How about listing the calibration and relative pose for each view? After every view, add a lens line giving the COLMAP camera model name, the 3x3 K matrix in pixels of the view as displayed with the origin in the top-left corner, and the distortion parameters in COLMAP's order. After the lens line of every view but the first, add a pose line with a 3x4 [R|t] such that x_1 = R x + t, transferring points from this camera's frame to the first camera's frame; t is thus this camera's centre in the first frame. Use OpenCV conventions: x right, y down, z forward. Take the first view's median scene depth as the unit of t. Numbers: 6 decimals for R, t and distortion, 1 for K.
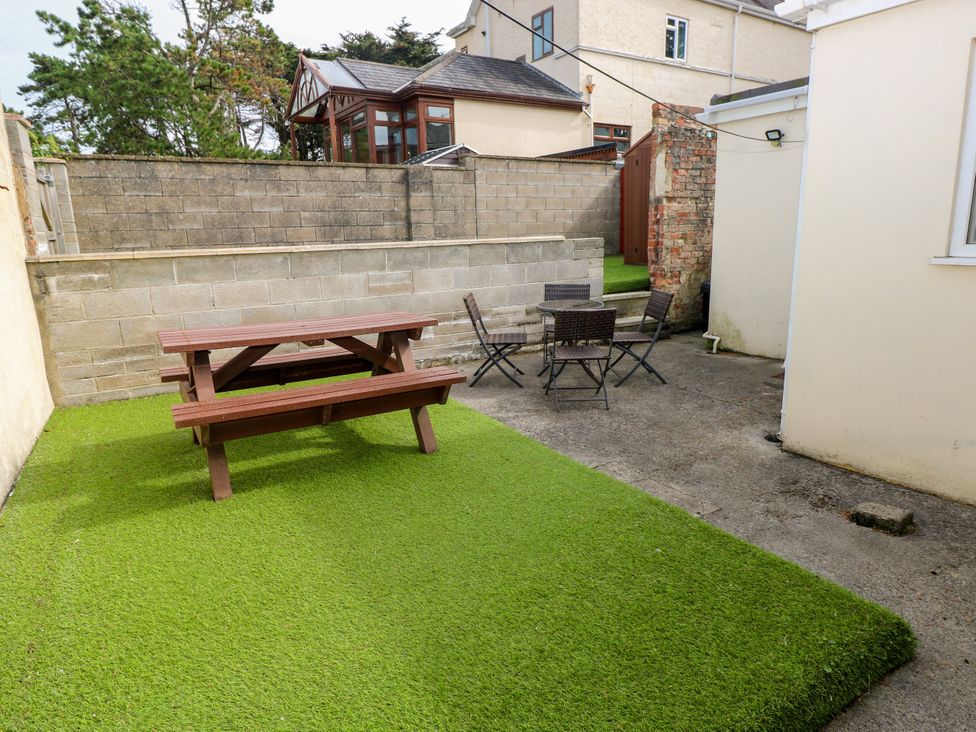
lens RADIAL K [[588.3, 0, 488.2], [0, 588.3, 365.7], [0, 0, 1]] dist [0.001326, -0.010918]
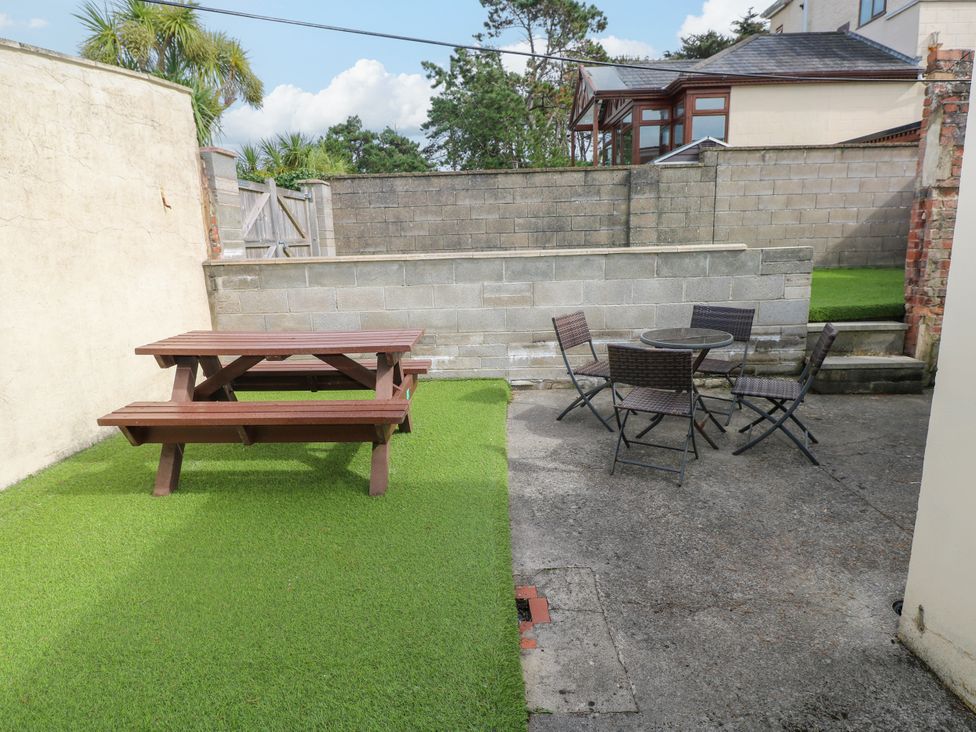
lens RADIAL K [[557.5, 0, 485.6], [0, 557.5, 362.4], [0, 0, 1]] dist [0.005898, -0.014882]
pose [[0.841769, 0.116434, -0.527133, 0.213836], [-0.115016, 0.992725, 0.035608, -0.045824], [0.527444, 0.030655, 0.849037, 0.174077]]
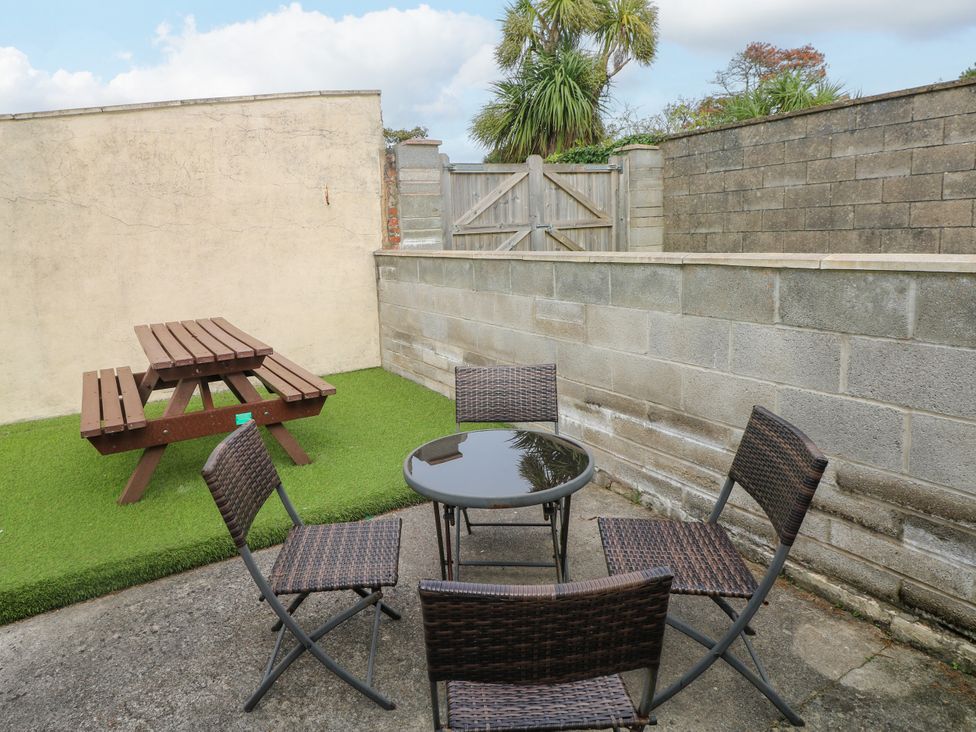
lens RADIAL K [[619.0, 0, 419.6], [0, 619.0, 321.8], [0, 0, 1]] dist [-0.002224, -0.006854]
pose [[-0.067221, 0.171692, -0.982855, 0.345069], [-0.177295, 0.967350, 0.181109, -0.169938], [0.981859, 0.186430, -0.034587, 0.664544]]
